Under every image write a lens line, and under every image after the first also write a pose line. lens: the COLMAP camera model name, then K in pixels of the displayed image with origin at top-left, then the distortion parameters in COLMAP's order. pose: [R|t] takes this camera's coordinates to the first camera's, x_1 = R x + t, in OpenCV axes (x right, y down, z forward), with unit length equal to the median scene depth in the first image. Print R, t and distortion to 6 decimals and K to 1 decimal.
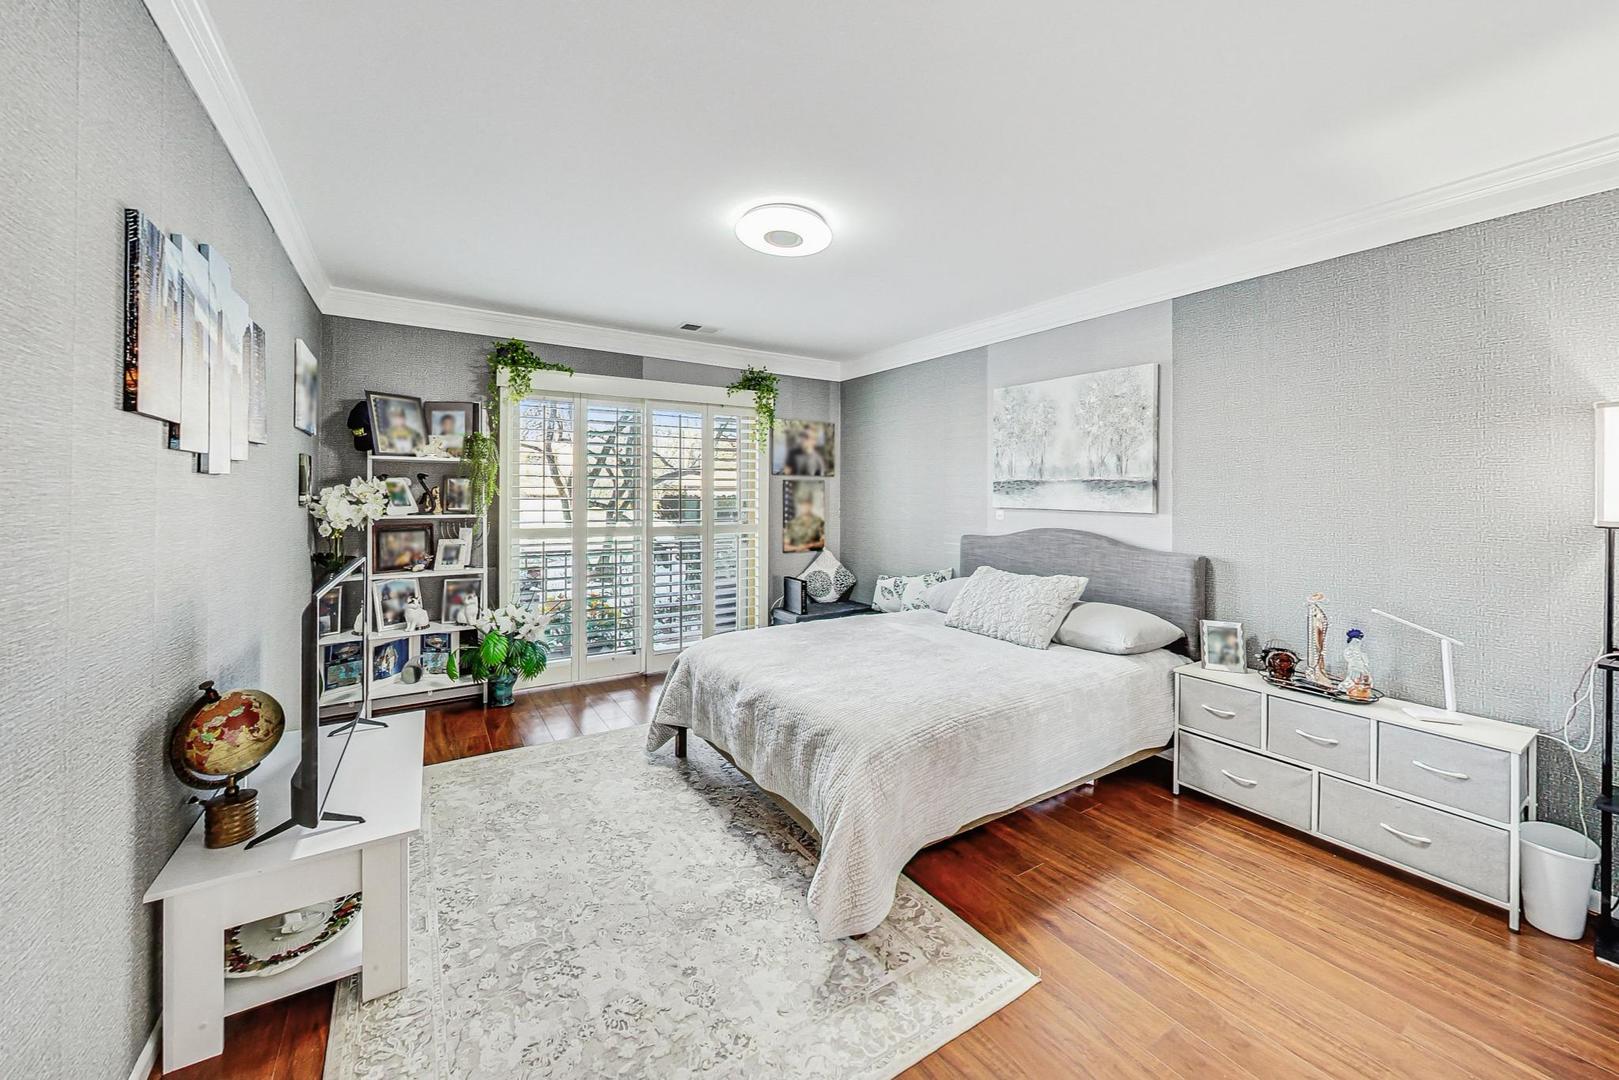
lens RADIAL K [[599.5, 0, 805.0], [0, 599.5, 495.4], [0, 0, 1]] dist [-0.000105, 0.000142]
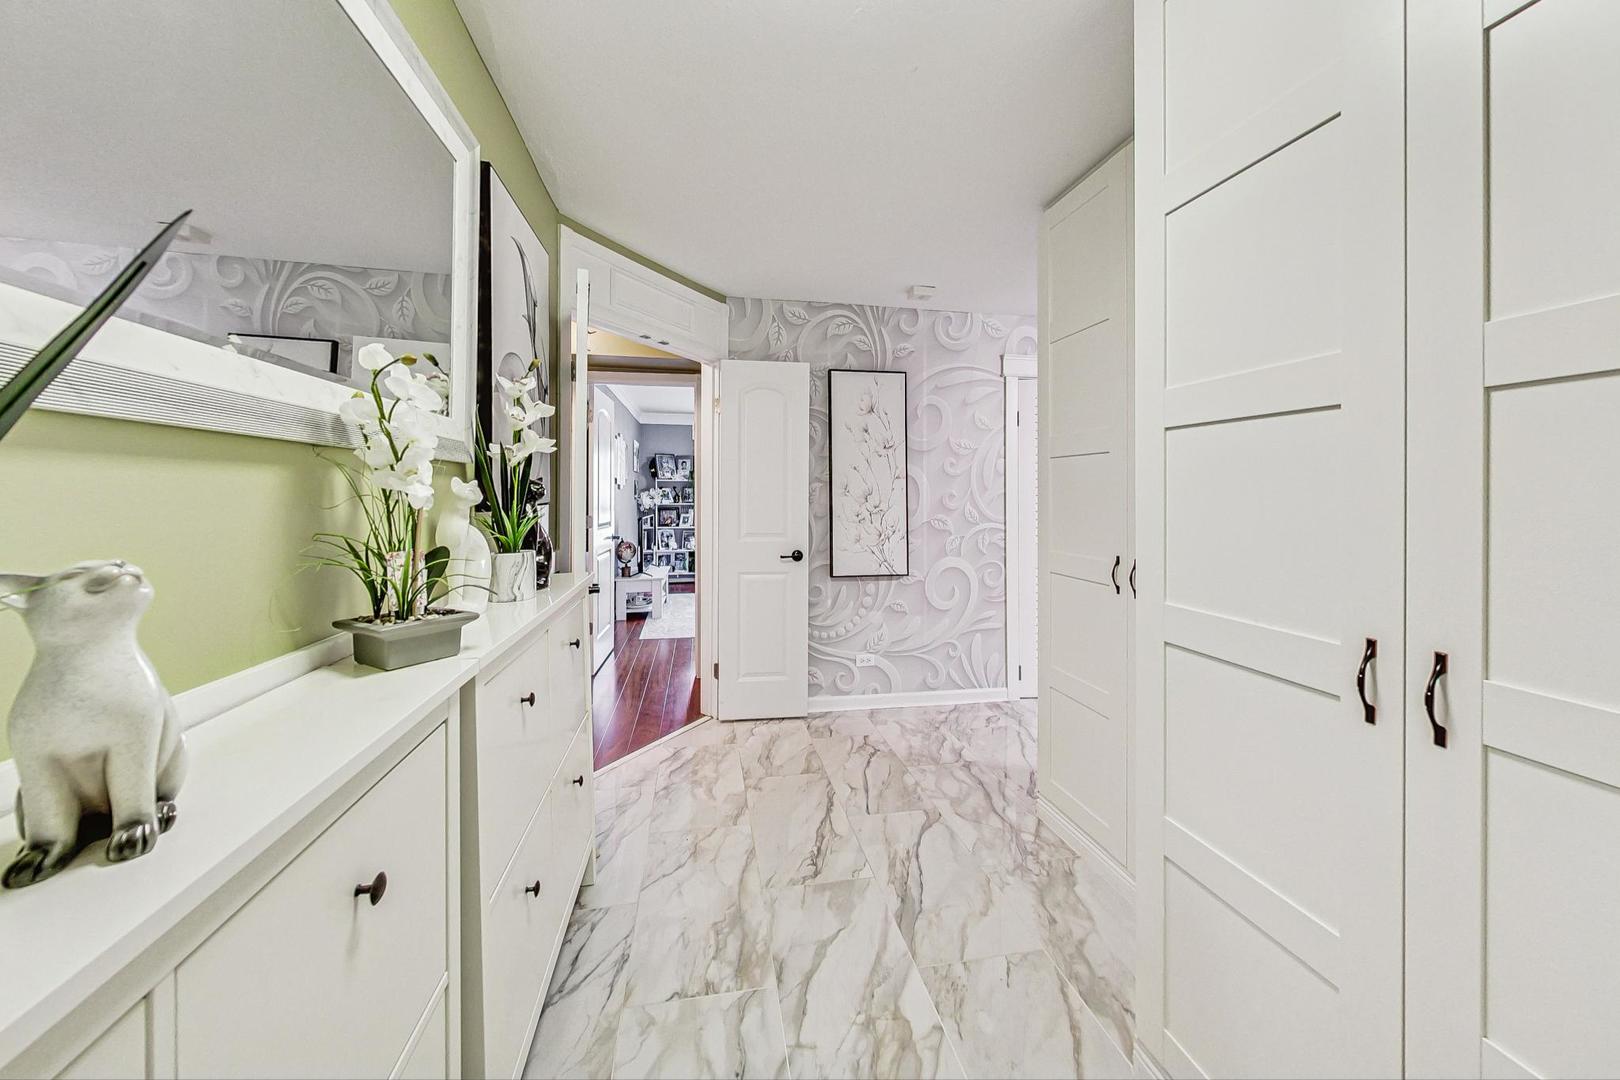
lens RADIAL K [[599.9, 0, 805.5], [0, 599.9, 495.3], [0, 0, 1]] dist [-0.000105, 0.000142]
pose [[0.919954, -0.004383, -0.392001, 0.802214], [0.006798, 0.999965, 0.004774, -0.007798], [0.391966, -0.007056, 0.919953, -1.027443]]
